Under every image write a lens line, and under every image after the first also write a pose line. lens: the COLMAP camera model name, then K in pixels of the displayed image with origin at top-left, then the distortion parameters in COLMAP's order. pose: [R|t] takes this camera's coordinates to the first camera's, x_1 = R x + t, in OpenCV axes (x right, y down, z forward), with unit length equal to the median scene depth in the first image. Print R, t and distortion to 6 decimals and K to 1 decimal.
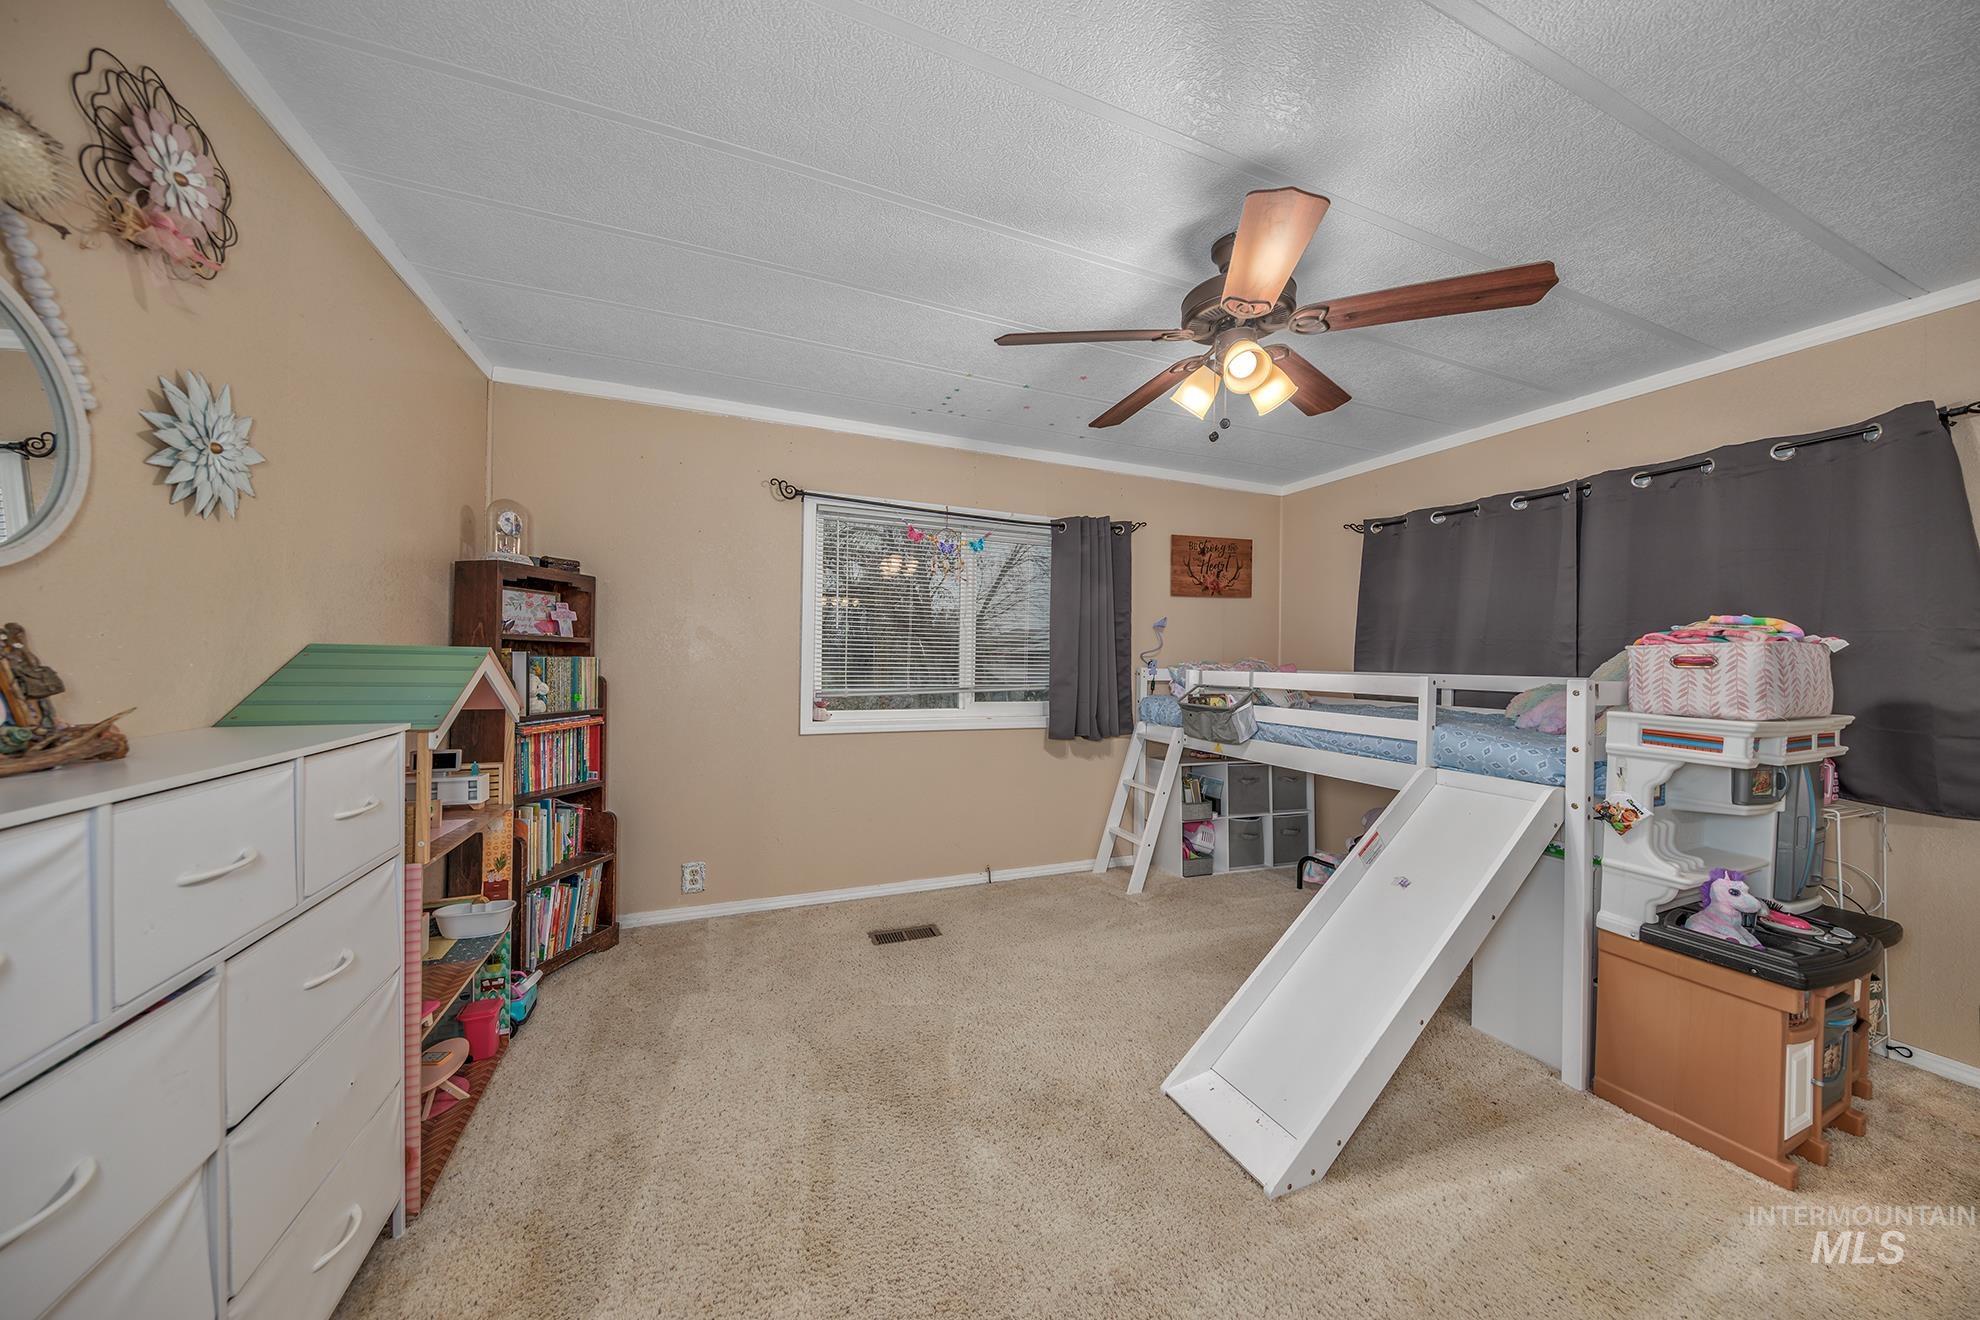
lens RADIAL K [[642.8, 0, 1001.0], [0, 642.8, 663.9], [0, 0, 1]] dist [-0.005243, 0.000055]
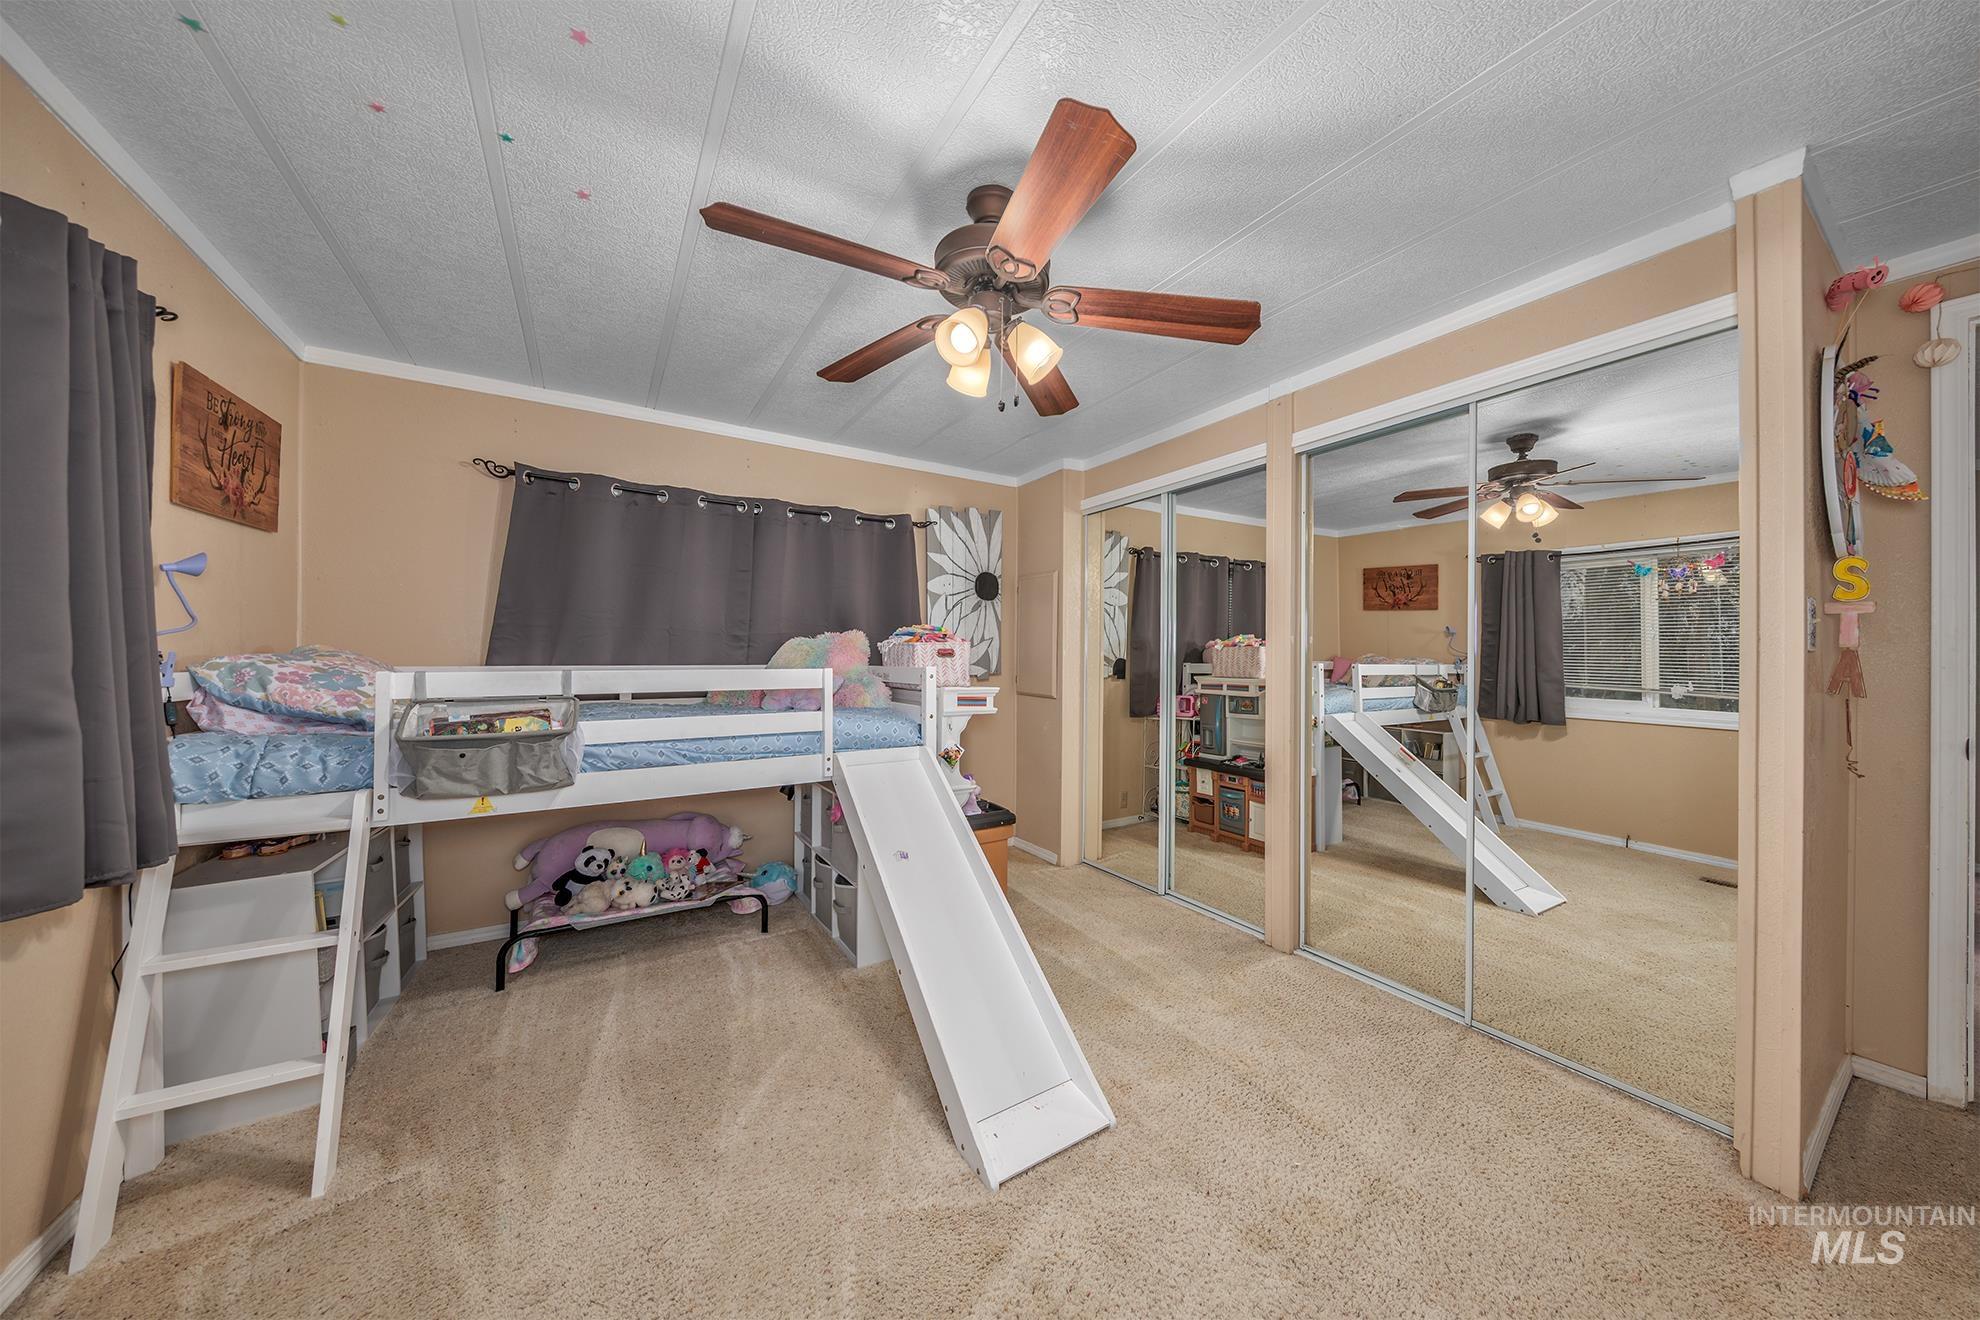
lens RADIAL K [[642.8, 0, 1003.1], [0, 642.8, 657.3], [0, 0, 1]] dist [-0.005243, 0.000055]
pose [[-0.173044, -0.017867, 0.984752, -0.329799], [-0.000577, 0.999837, 0.018039, -0.013749], [-0.984914, 0.002553, -0.173026, 0.693934]]
